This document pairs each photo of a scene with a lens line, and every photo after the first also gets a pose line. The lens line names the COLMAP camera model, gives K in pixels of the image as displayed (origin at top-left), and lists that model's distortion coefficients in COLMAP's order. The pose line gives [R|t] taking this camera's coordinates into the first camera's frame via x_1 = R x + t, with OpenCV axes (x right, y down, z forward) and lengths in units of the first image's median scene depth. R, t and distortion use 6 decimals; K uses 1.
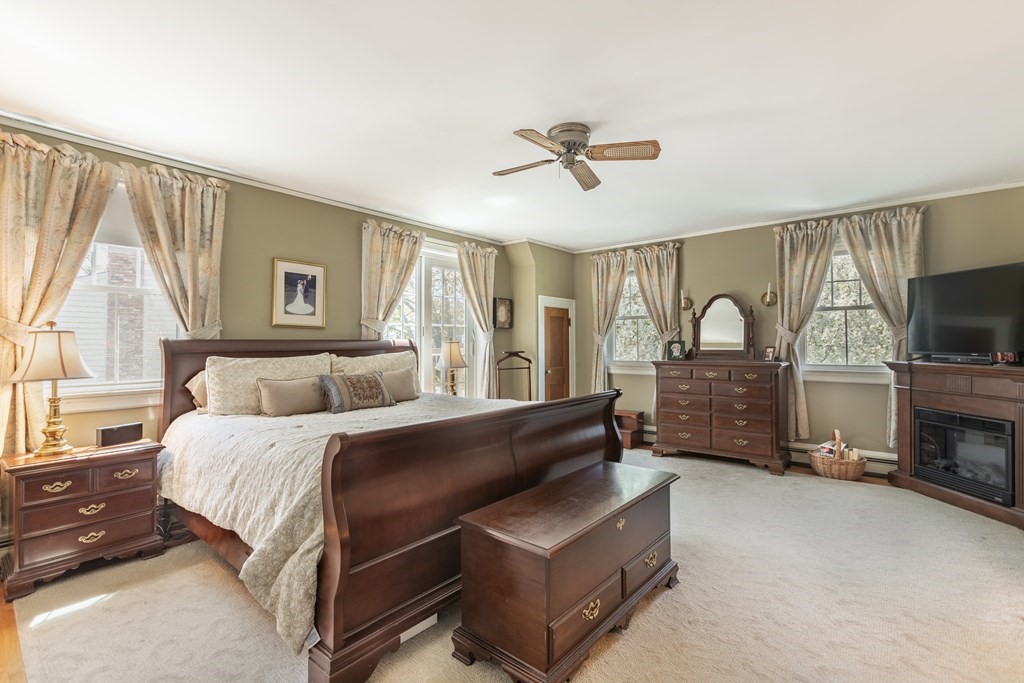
lens RADIAL K [[464.1, 0, 512.0], [0, 464.1, 341.5], [0, 0, 1]] dist [0.001600, 0.000359]
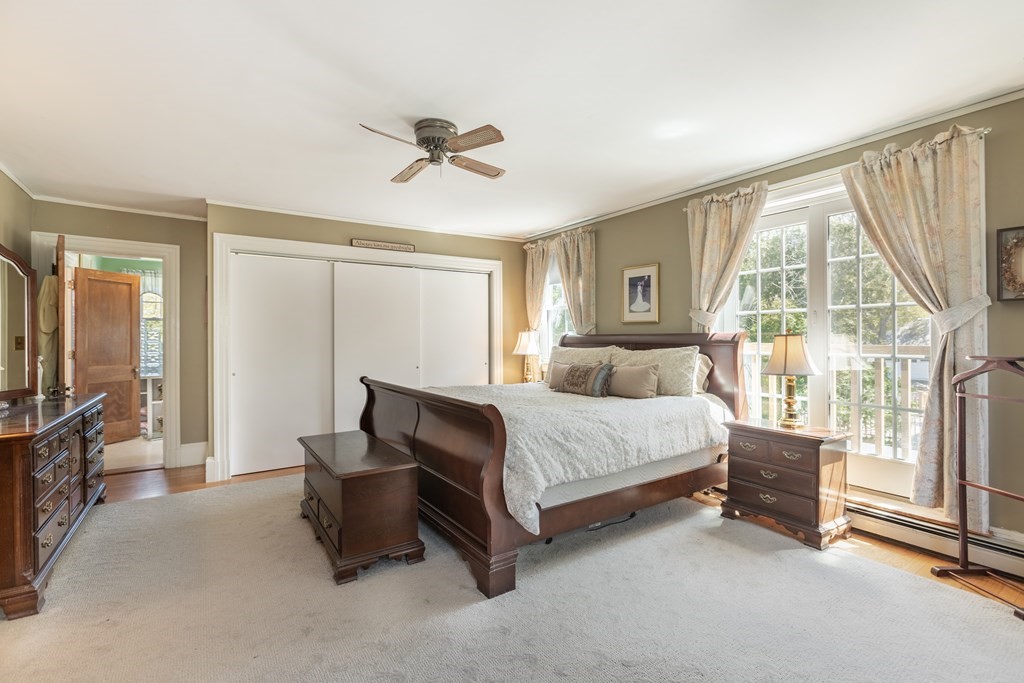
lens RADIAL K [[464.1, 0, 512.0], [0, 464.1, 341.5], [0, 0, 1]] dist [0.001600, 0.000359]
pose [[-0.277956, 0.018166, -0.960422, 0.734040], [0.009386, 0.999825, 0.016194, -0.006626], [0.960548, -0.004514, -0.278078, 1.008859]]
